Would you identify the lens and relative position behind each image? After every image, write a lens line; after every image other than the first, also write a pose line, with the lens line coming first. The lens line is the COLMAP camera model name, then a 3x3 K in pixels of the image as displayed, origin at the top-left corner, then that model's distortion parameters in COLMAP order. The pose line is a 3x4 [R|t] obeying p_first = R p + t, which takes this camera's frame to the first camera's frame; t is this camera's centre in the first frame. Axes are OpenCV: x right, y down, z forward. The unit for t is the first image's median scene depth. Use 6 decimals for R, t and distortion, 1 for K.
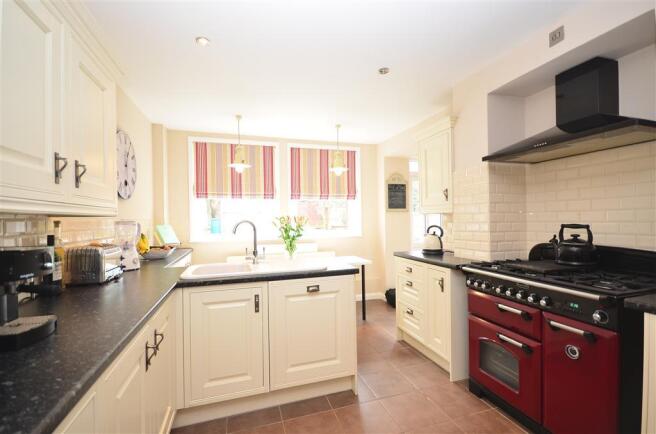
lens RADIAL K [[294.4, 0, 328.0], [0, 294.4, 217.0], [0, 0, 1]] dist [0.001903, 0.000054]
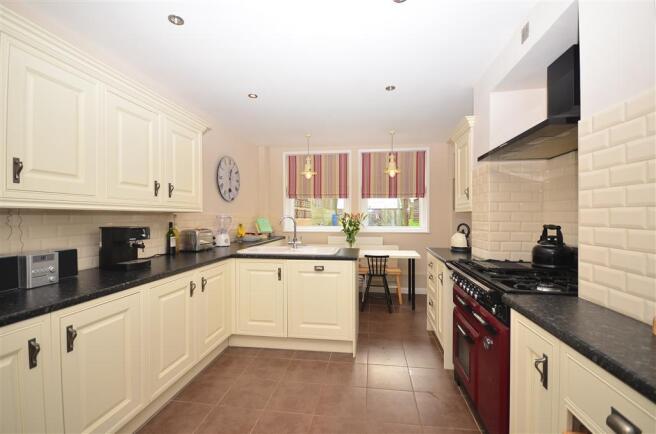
lens RADIAL K [[283.4, 0, 328.0], [0, 283.4, 217.0], [0, 0, 1]] dist [0.000629, -0.000096]
pose [[0.898917, 0.016432, -0.437811, 0.461360], [-0.010347, 0.999814, 0.016281, -0.006872], [0.437997, -0.010105, 0.898920, -0.106637]]
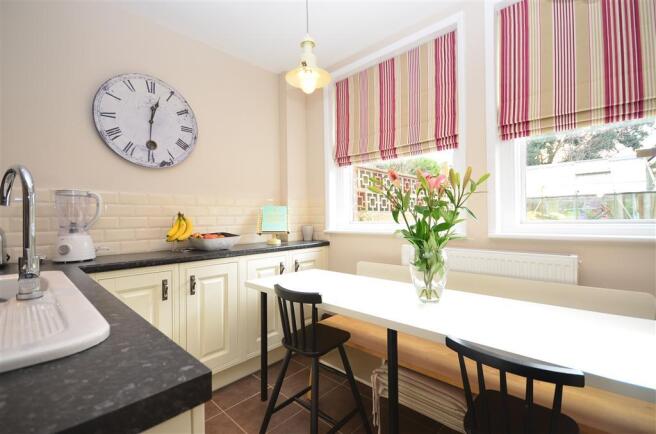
lens RADIAL K [[283.4, 0, 328.0], [0, 283.4, 217.0], [0, 0, 1]] dist [0.000629, -0.000096]
pose [[0.492125, 0.004793, -0.870511, 0.181874], [0.012286, 0.999847, 0.012450, 0.072370], [0.870438, -0.016822, 0.491991, 1.152906]]
